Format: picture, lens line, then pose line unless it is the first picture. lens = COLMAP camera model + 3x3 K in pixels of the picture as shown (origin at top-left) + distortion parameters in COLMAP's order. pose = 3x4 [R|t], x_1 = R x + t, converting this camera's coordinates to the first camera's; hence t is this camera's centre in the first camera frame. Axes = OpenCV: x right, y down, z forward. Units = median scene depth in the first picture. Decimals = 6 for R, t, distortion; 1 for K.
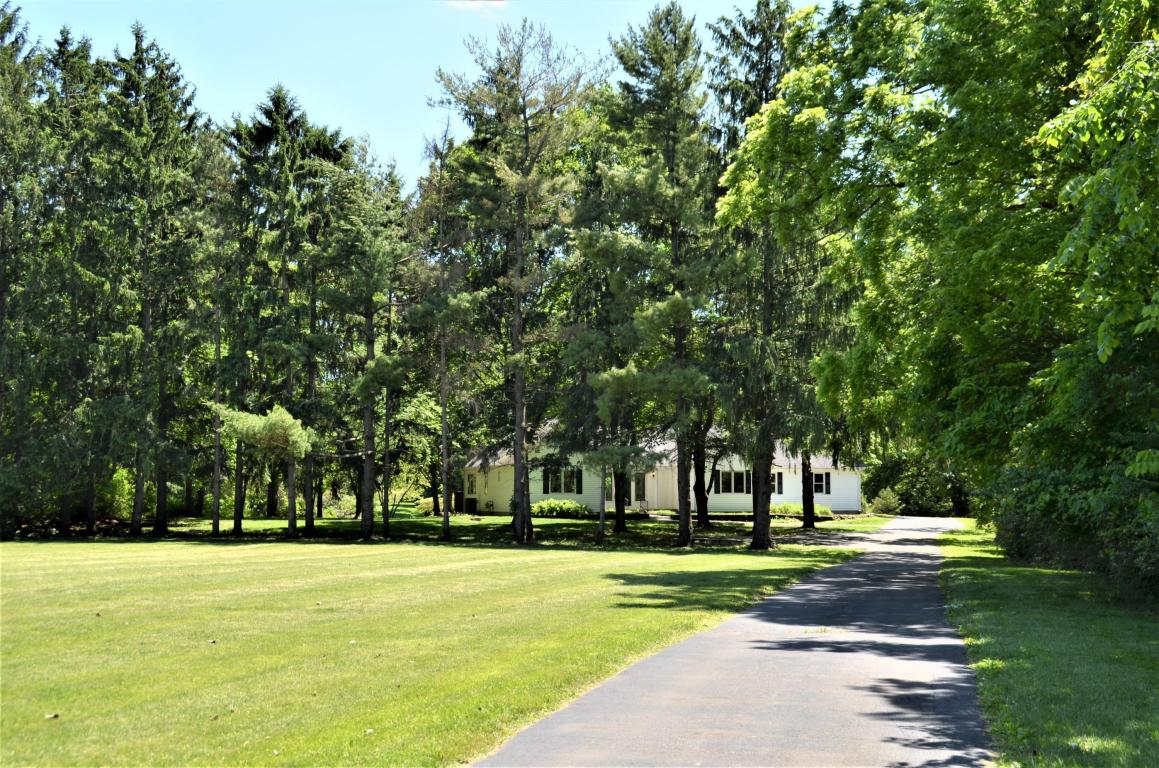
lens RADIAL K [[1603.5, 0, 579.2], [0, 1603.5, 383.9], [0, 0, 1]] dist [-0.023501, 0.000000]
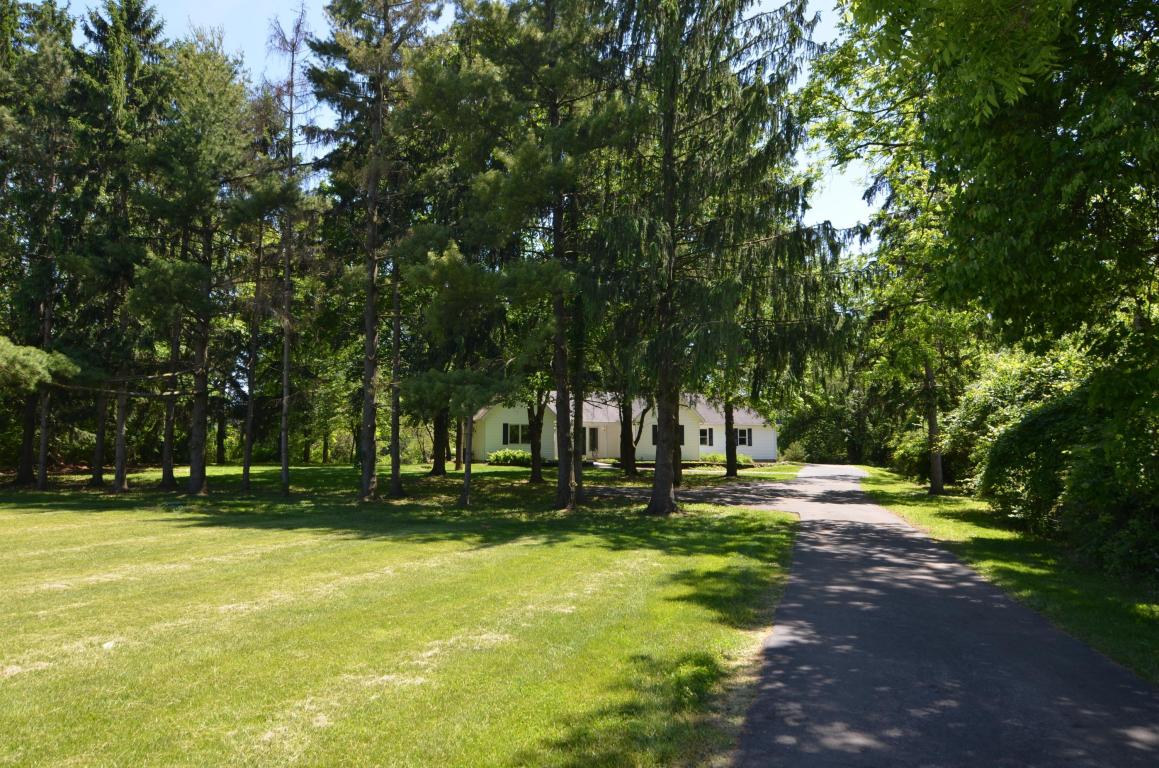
lens RADIAL K [[794.1, 0, 579.8], [0, 794.1, 385.9], [0, 0, 1]] dist [0.003054, 0.000470]
pose [[0.998285, -0.002638, -0.058488, 0.067473], [0.002051, 0.999947, -0.010102, 0.031837], [0.058512, 0.009964, 0.998237, 0.425886]]
